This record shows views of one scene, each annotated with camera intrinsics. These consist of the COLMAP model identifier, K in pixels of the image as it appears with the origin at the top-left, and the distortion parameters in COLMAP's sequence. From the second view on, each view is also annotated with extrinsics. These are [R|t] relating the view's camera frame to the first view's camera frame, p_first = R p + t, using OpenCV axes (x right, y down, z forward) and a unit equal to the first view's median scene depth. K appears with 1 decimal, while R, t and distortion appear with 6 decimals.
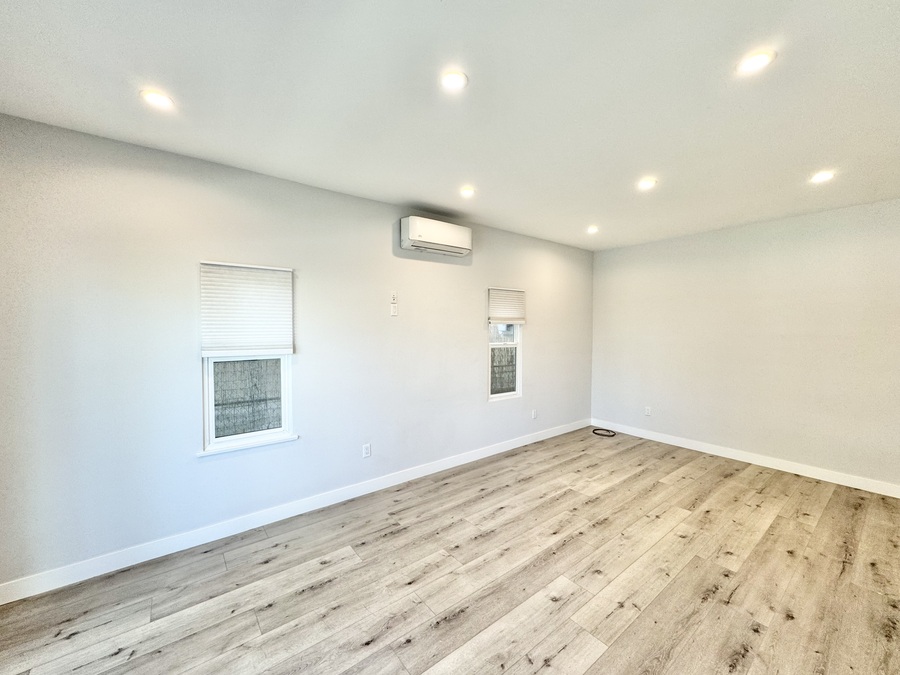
lens RADIAL K [[358.1, 0, 450.7], [0, 358.1, 338.6], [0, 0, 1]] dist [-0.000051, -0.000286]
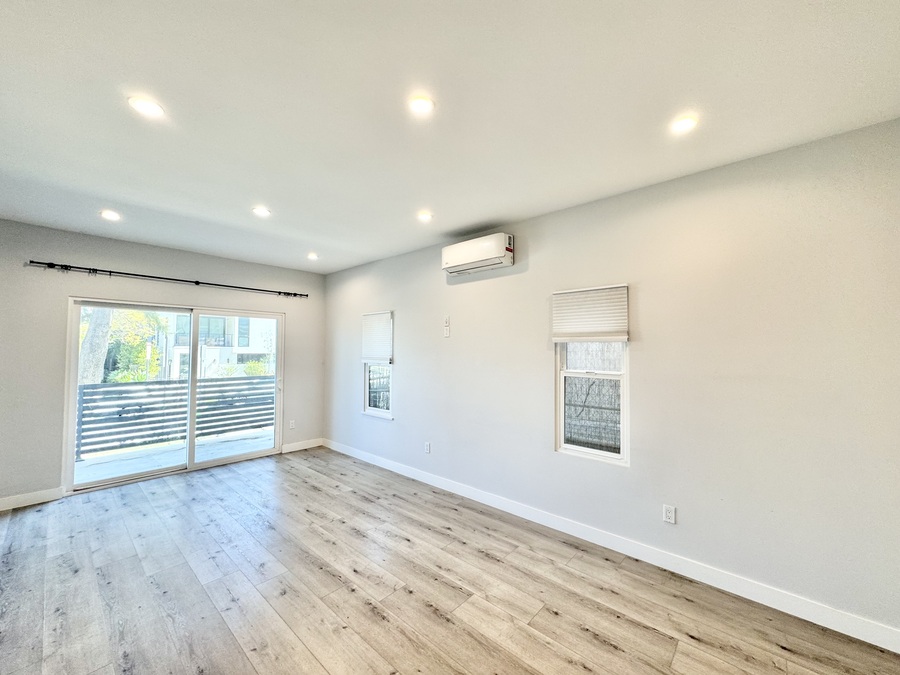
lens RADIAL K [[358.1, 0, 450.4], [0, 358.1, 340.2], [0, 0, 1]] dist [-0.000051, -0.000286]
pose [[0.176058, -0.027512, -0.983995, 1.015093], [-0.037445, 0.998699, -0.034623, -0.016255], [0.983667, 0.042942, 0.174799, 0.858650]]
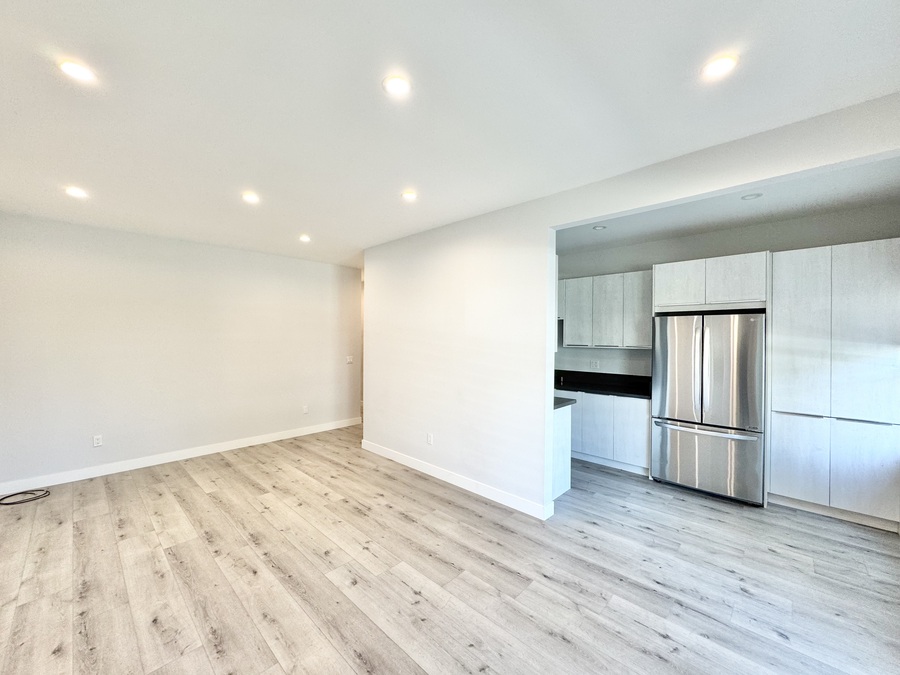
lens RADIAL K [[358.1, 0, 449.4], [0, 358.1, 337.5], [0, 0, 1]] dist [-0.000051, -0.000286]
pose [[-0.147911, -0.005712, 0.988984, -0.515394], [0.028010, 0.999558, 0.009962, -0.015905], [-0.988604, 0.029175, -0.147686, 0.526931]]
